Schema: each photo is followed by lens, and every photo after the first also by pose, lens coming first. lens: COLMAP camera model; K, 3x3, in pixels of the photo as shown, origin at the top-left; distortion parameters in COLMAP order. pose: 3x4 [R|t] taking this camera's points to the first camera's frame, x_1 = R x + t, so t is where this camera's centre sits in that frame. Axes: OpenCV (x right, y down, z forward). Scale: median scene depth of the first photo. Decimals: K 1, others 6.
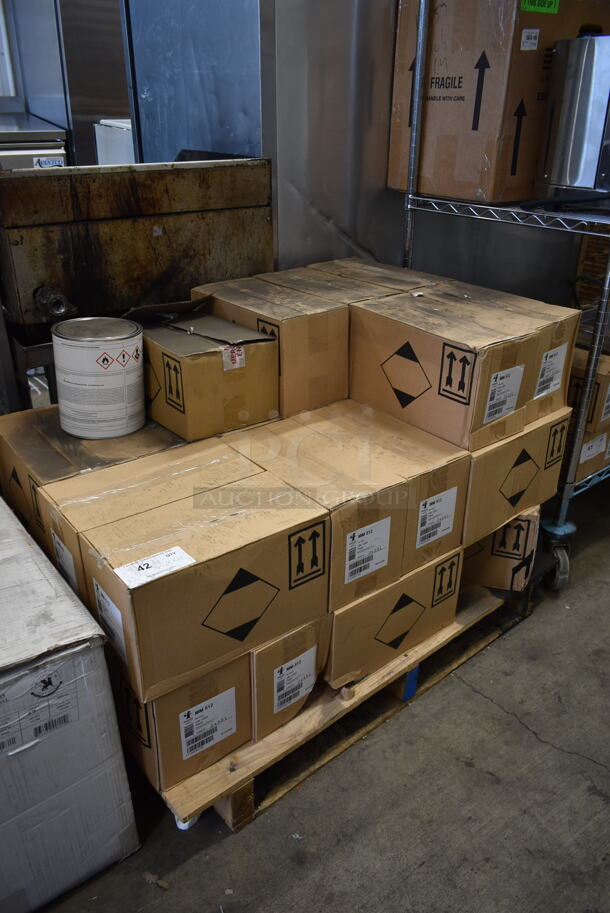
lens RADIAL K [[697.9, 0, 305.0], [0, 697.9, 456.5], [0, 0, 1]] dist [-0.008548, -0.003899]
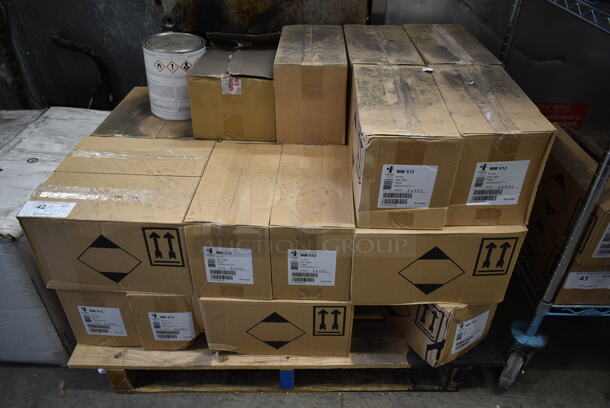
lens RADIAL K [[466.3, 0, 305.0], [0, 466.3, 204.0], [0, 0, 1]] dist [-0.008548, -0.003899]
pose [[0.765695, 0.374858, -0.522678, 0.511084], [-0.291864, 0.926631, 0.237002, -0.176402], [0.573172, -0.028920, 0.818924, 0.359058]]
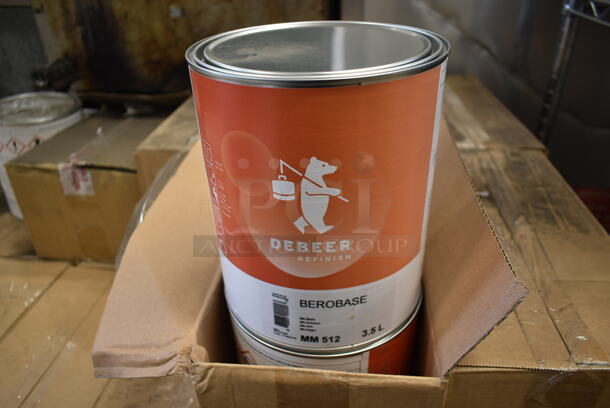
lens RADIAL K [[454.5, 0, 305.0], [0, 454.5, 204.0], [0, 0, 1]] dist [-0.005713, -0.000676]
pose [[0.715949, 0.334459, -0.612824, 0.379691], [-0.288326, 0.941076, 0.176763, -0.270348], [0.635834, 0.050140, 0.770196, 0.749893]]
